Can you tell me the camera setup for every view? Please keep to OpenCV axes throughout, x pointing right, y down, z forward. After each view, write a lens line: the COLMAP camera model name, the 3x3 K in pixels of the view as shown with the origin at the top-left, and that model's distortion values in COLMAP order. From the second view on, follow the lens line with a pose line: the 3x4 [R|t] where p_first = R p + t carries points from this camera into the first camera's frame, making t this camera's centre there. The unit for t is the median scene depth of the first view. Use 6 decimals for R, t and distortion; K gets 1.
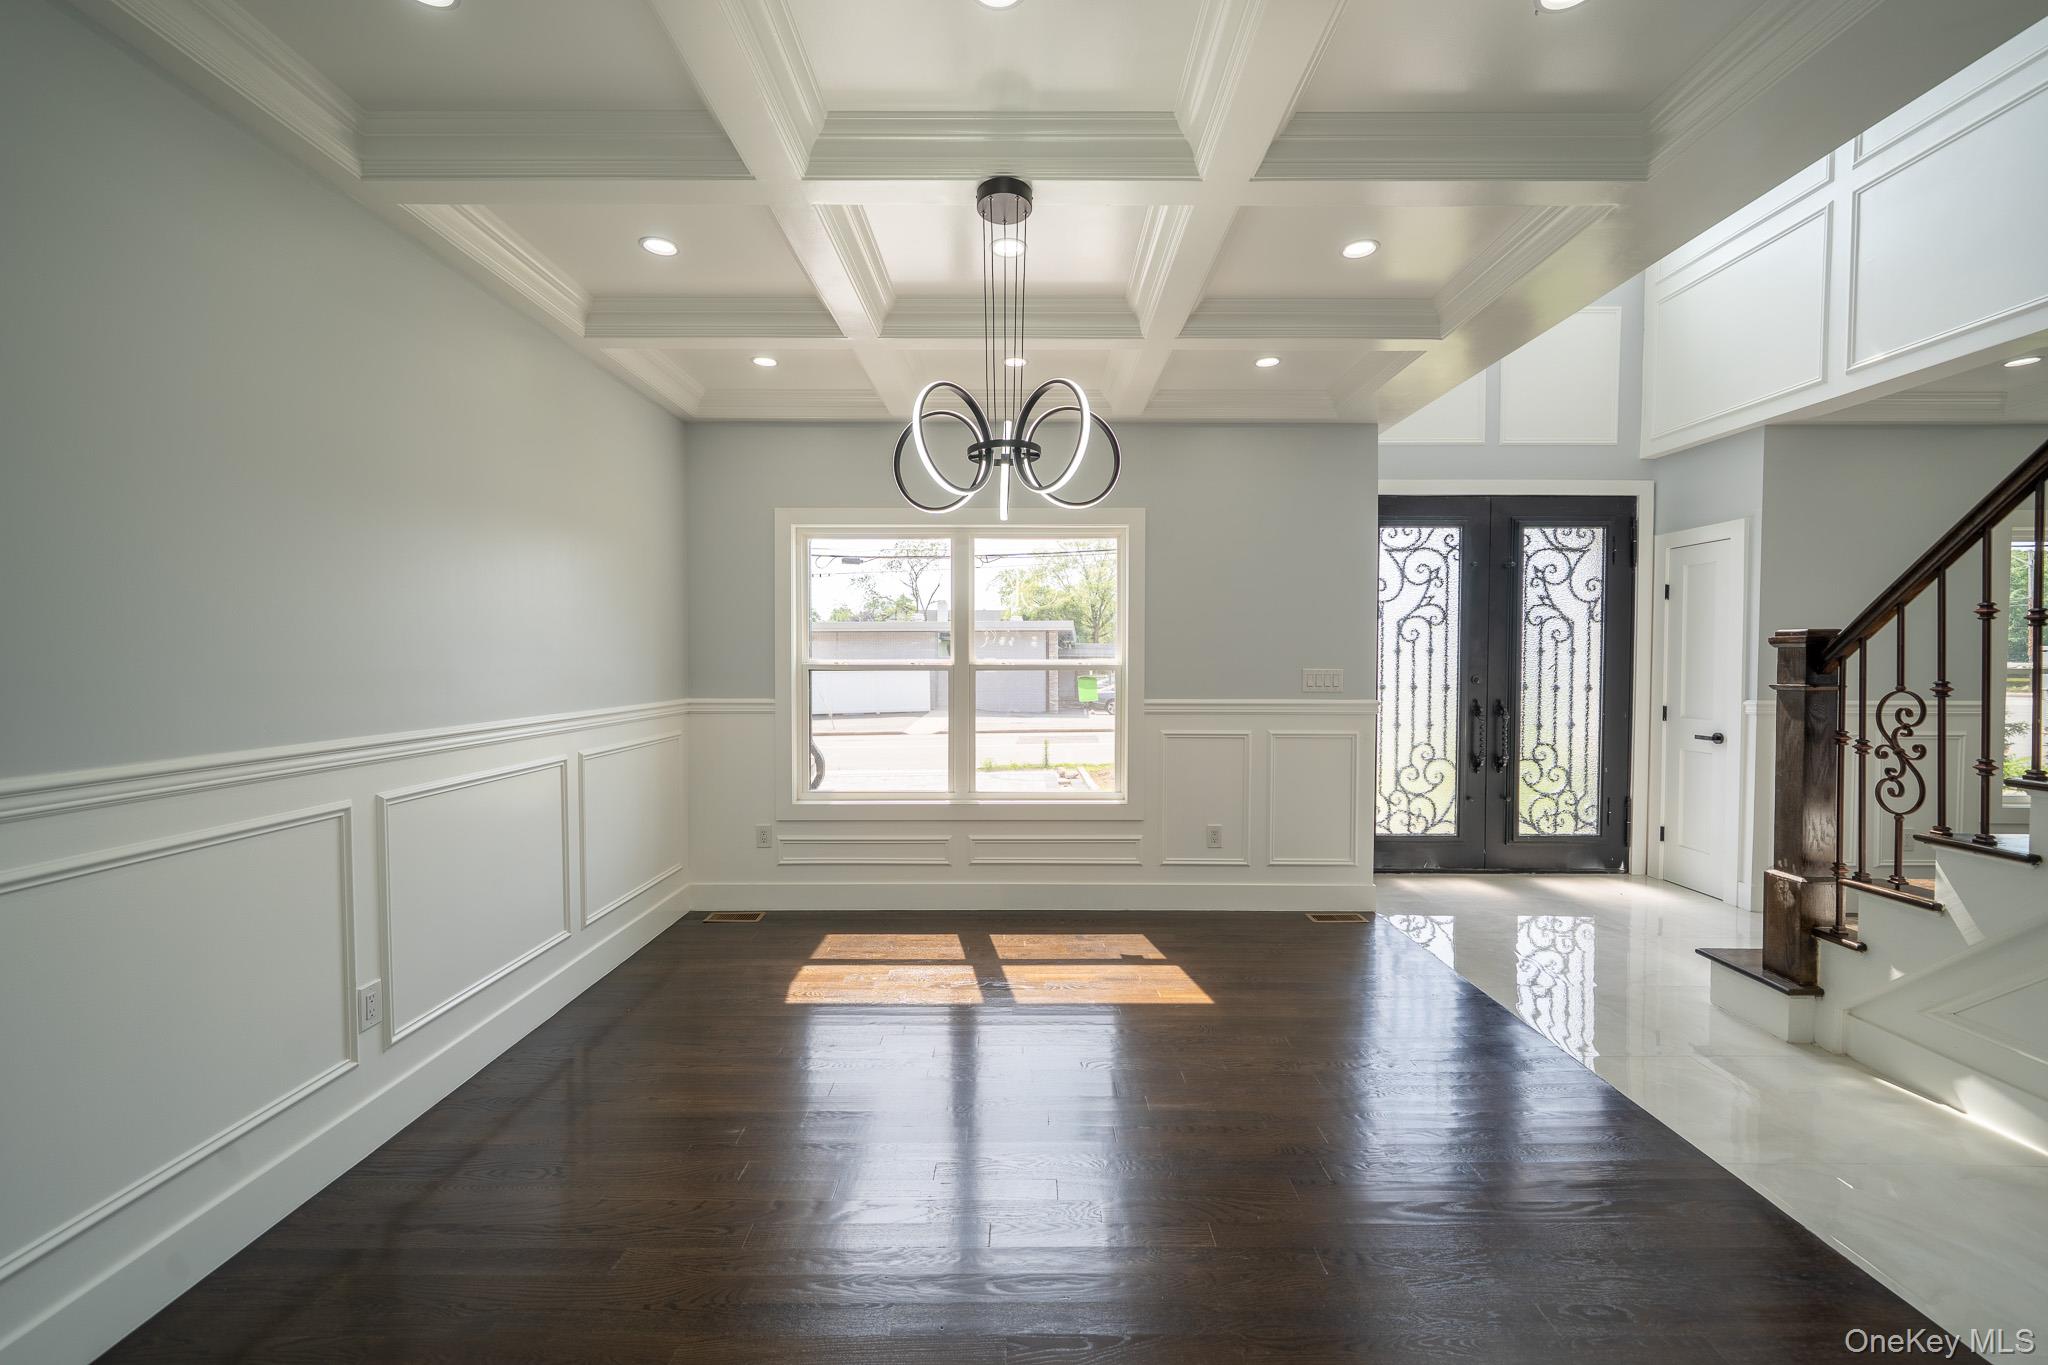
lens RADIAL K [[830.9, 0, 1022.0], [0, 830.9, 682.3], [0, 0, 1]] dist [-0.001916, 0.001024]
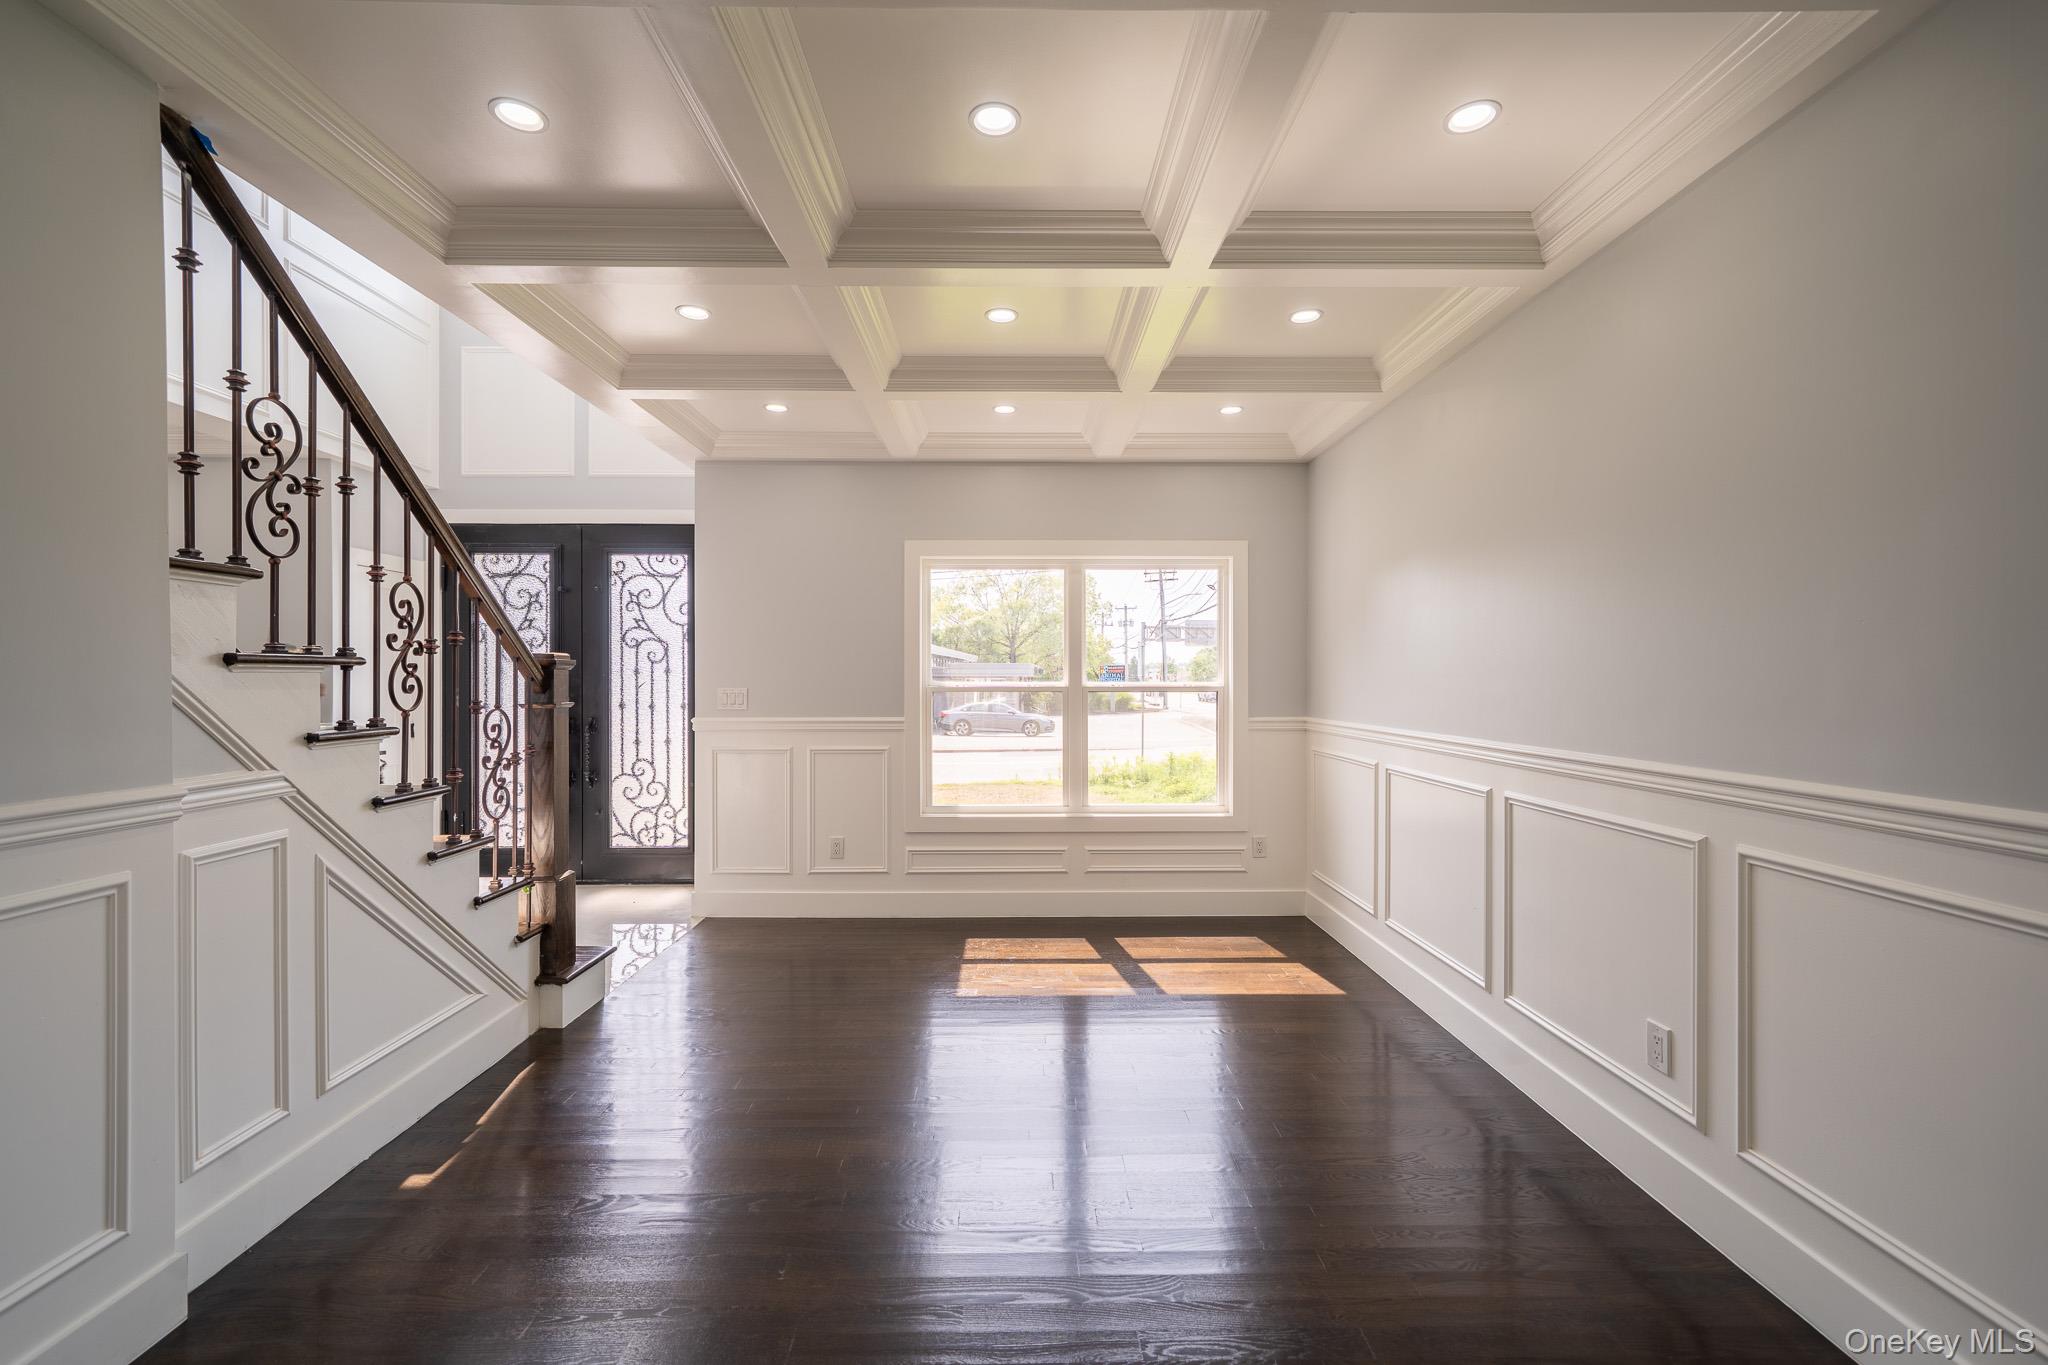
lens RADIAL K [[860.7, 0, 1015.6], [0, 860.7, 679.9], [0, 0, 1]] dist [0.004969, 0.001185]
pose [[0.999813, -0.000784, 0.019321, 1.085800], [0.001299, 0.999645, -0.026619, 0.002832], [-0.019294, 0.026639, 0.999459, -0.101748]]
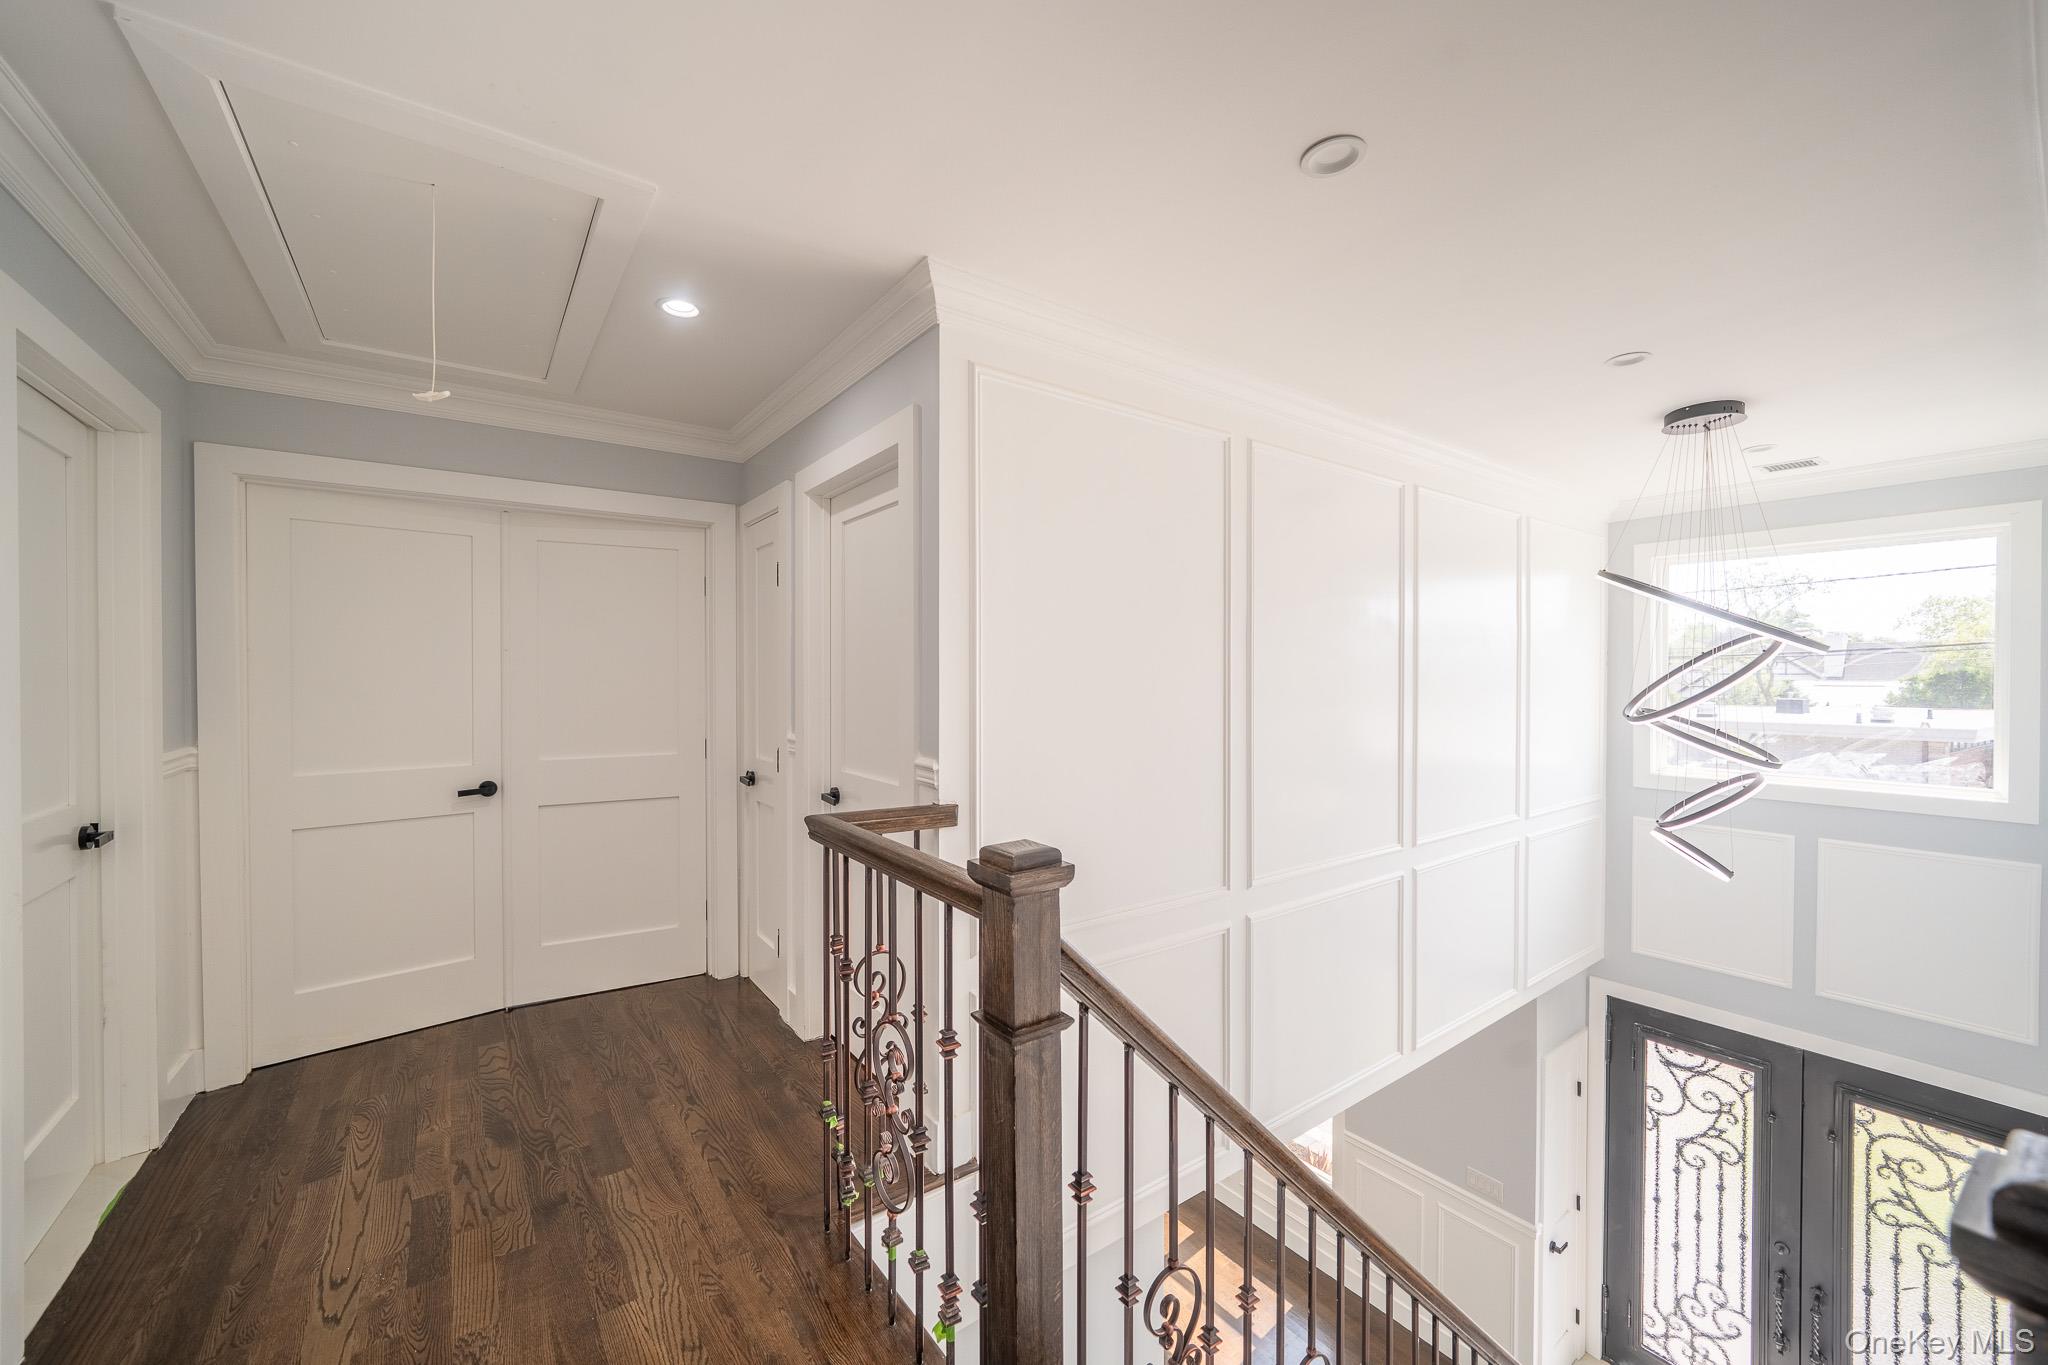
lens RADIAL K [[784.6, 0, 1026.5], [0, 784.6, 681.1], [0, 0, 1]] dist [-0.008036, 0.002322]
pose [[0.594376, 0.006155, -0.804164, 0.730492], [-0.020789, 0.999754, -0.007714, -0.585532], [0.803918, 0.021302, 0.594358, -0.159653]]
